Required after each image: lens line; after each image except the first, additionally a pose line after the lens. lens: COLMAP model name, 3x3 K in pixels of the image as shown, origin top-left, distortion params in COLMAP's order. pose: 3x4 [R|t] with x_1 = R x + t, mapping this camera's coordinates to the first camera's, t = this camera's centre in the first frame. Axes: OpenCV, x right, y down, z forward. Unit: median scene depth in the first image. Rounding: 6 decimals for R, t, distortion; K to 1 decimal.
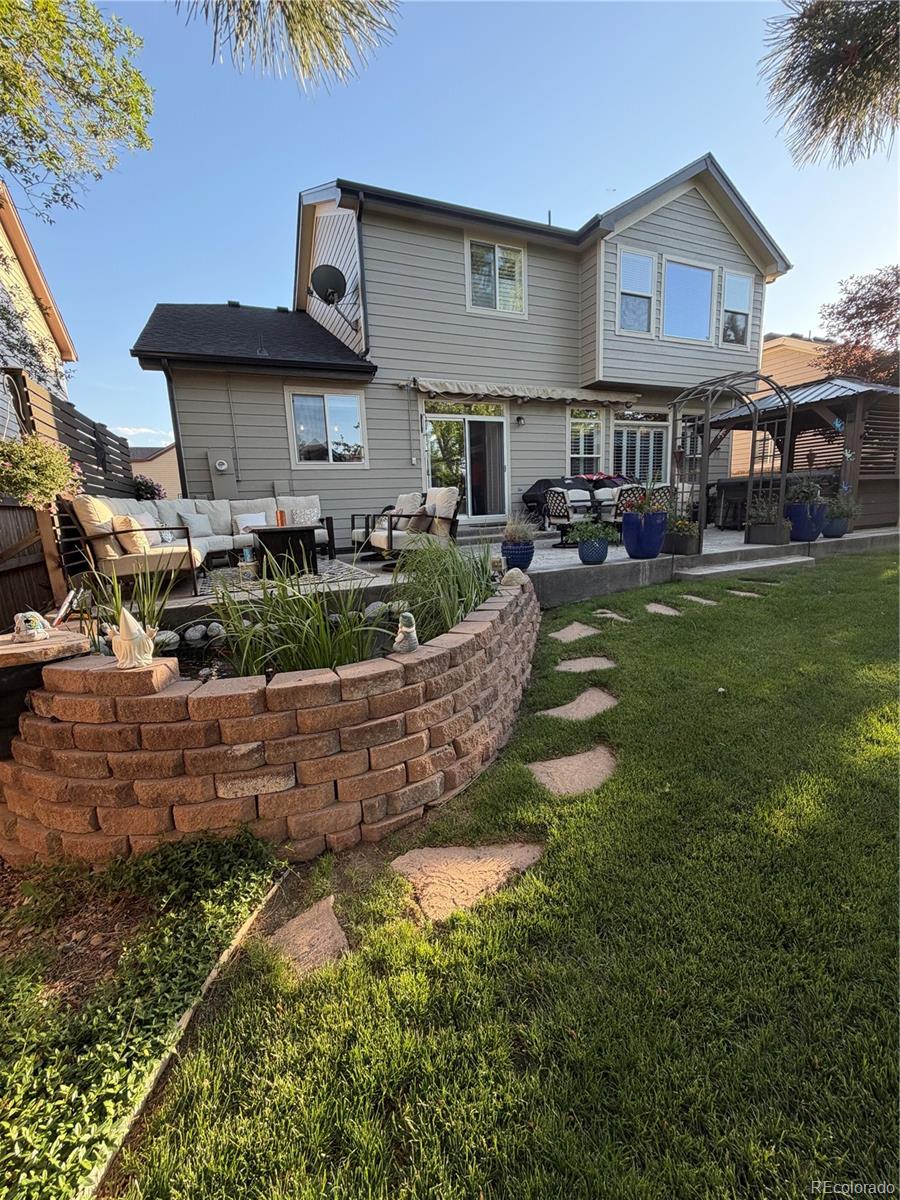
lens RADIAL K [[475.8, 0, 448.9], [0, 475.8, 596.7], [0, 0, 1]] dist [-0.000193, -0.000160]
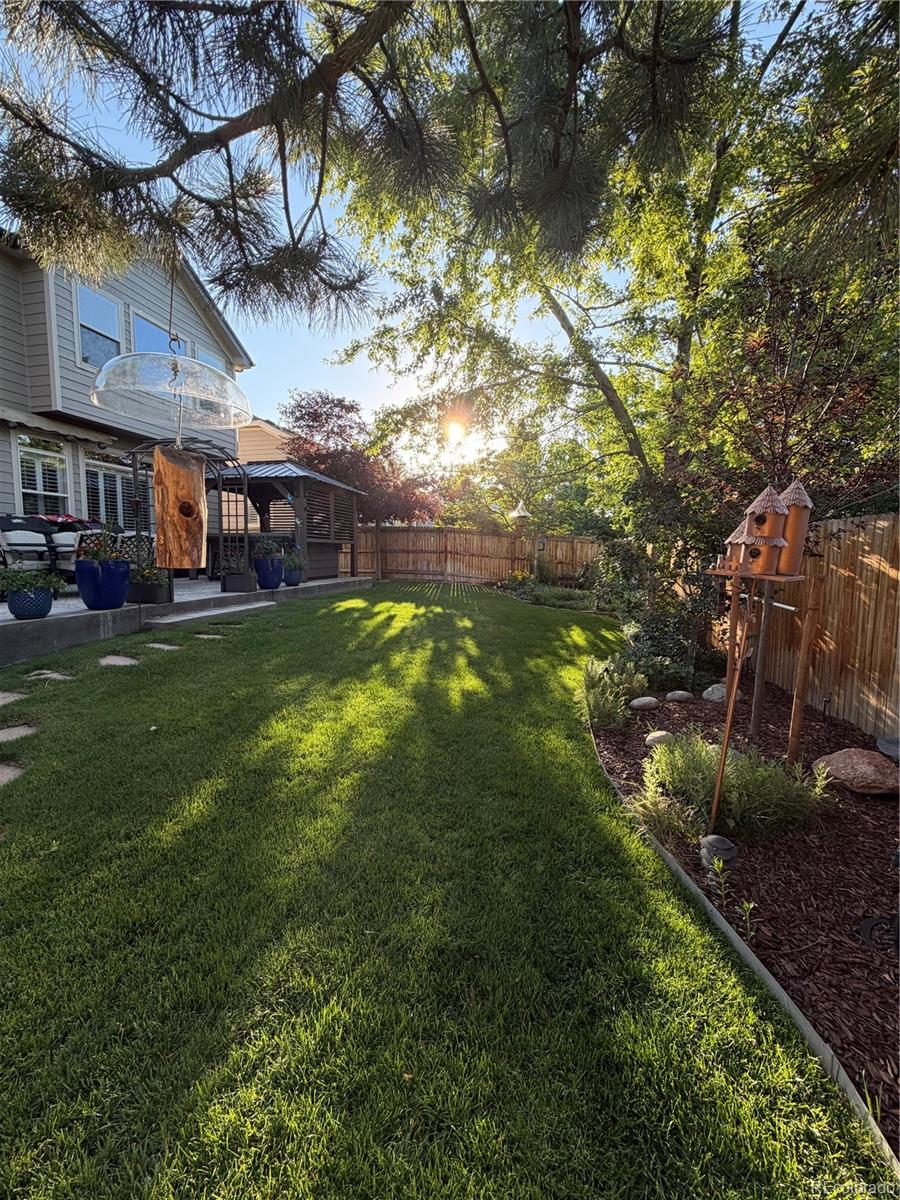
lens RADIAL K [[475.8, 0, 448.9], [0, 475.8, 596.7], [0, 0, 1]] dist [-0.000193, -0.000160]
pose [[0.598418, -0.026192, 0.800755, 0.043543], [0.113907, 0.992094, -0.052674, 0.012581], [-0.793045, 0.122733, 0.596671, -0.051525]]
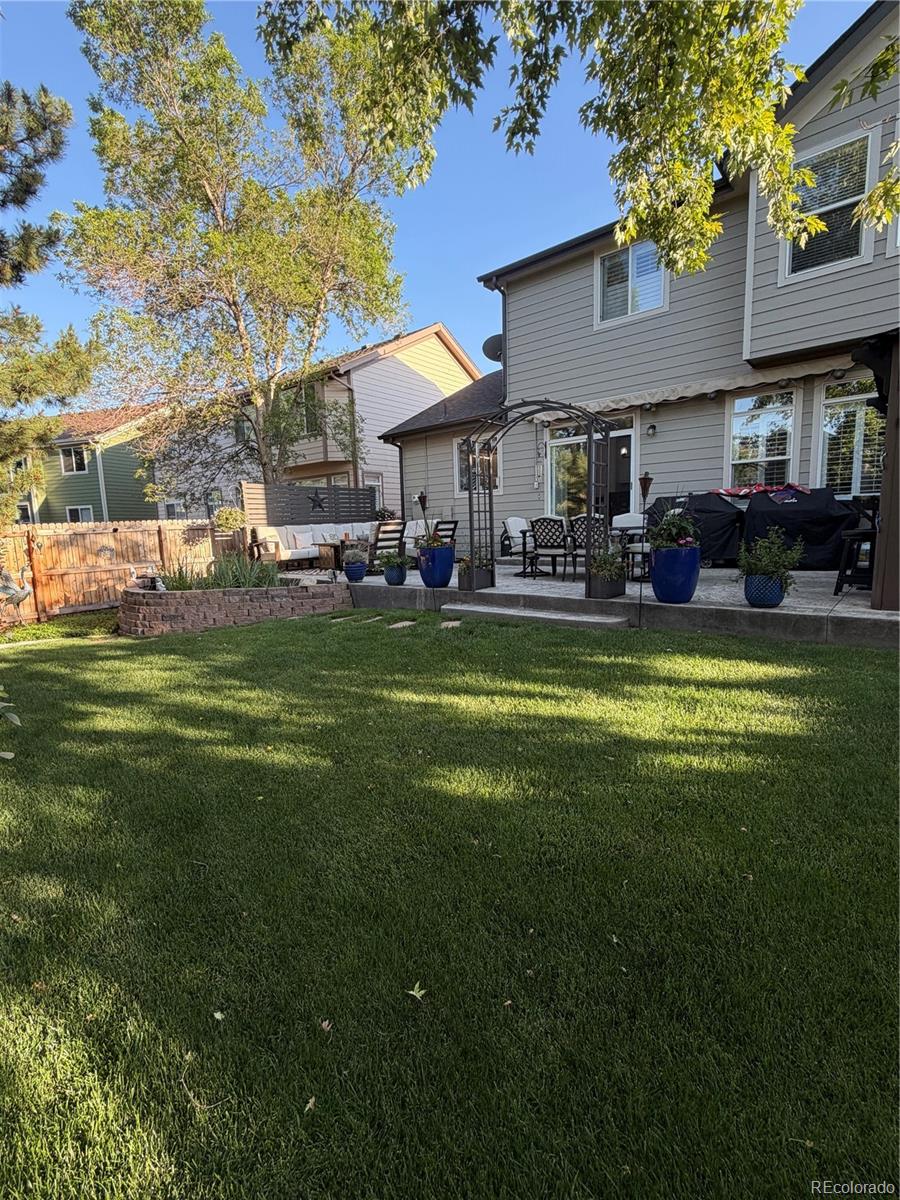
lens RADIAL K [[539.3, 0, 450.0], [0, 539.3, 600.0], [0, 0, 1]] dist [-0.000540, -0.000082]
pose [[0.448763, 0.146613, -0.881542, 0.991005], [-0.158106, 0.983915, 0.083152, -0.101731], [0.879554, 0.102062, 0.464724, 0.287972]]
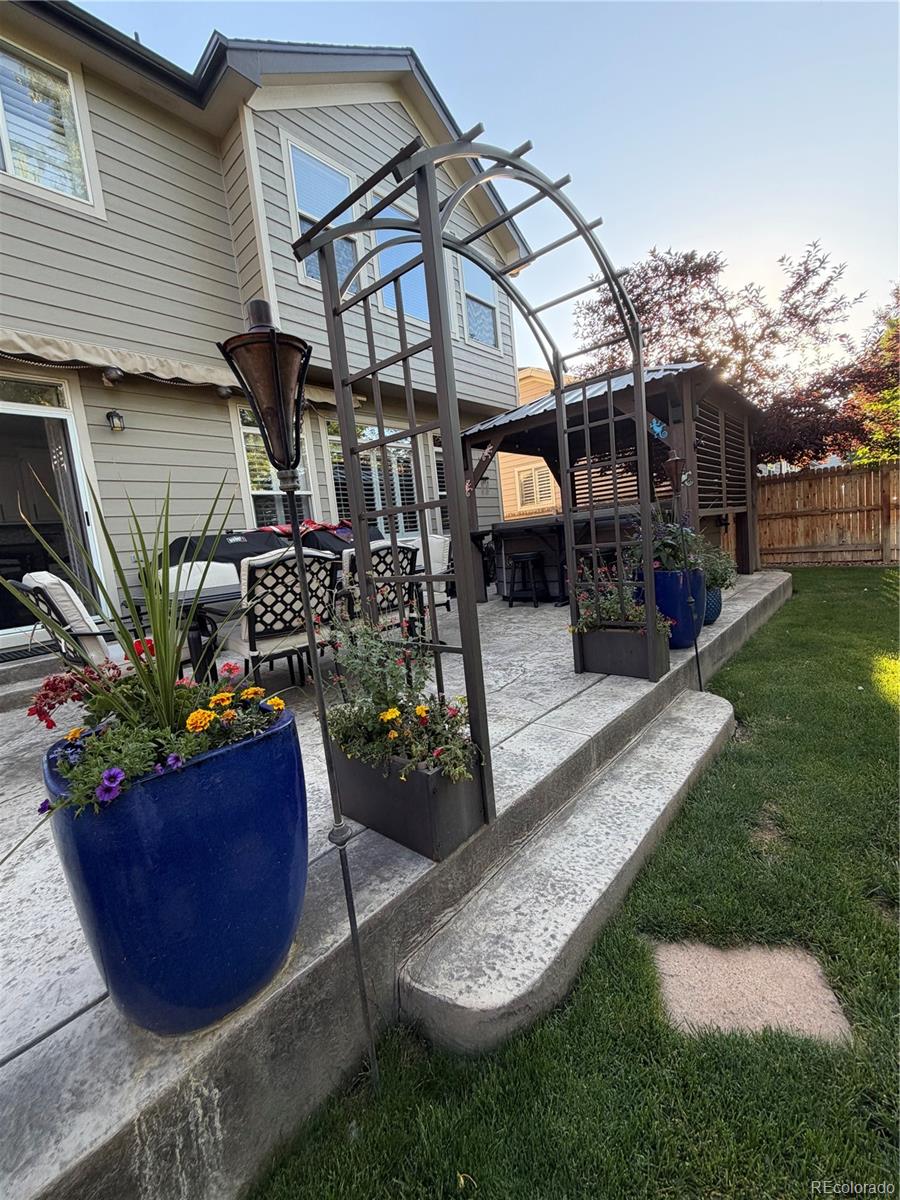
lens RADIAL K [[482.4, 0, 450.0], [0, 482.4, 600.0], [0, 0, 1]] dist [-0.002312, -0.000394]
pose [[0.910046, -0.099675, 0.402345, 0.271355], [0.138427, 0.988012, -0.068339, -0.123300], [-0.390710, 0.117887, 0.912934, 0.495411]]
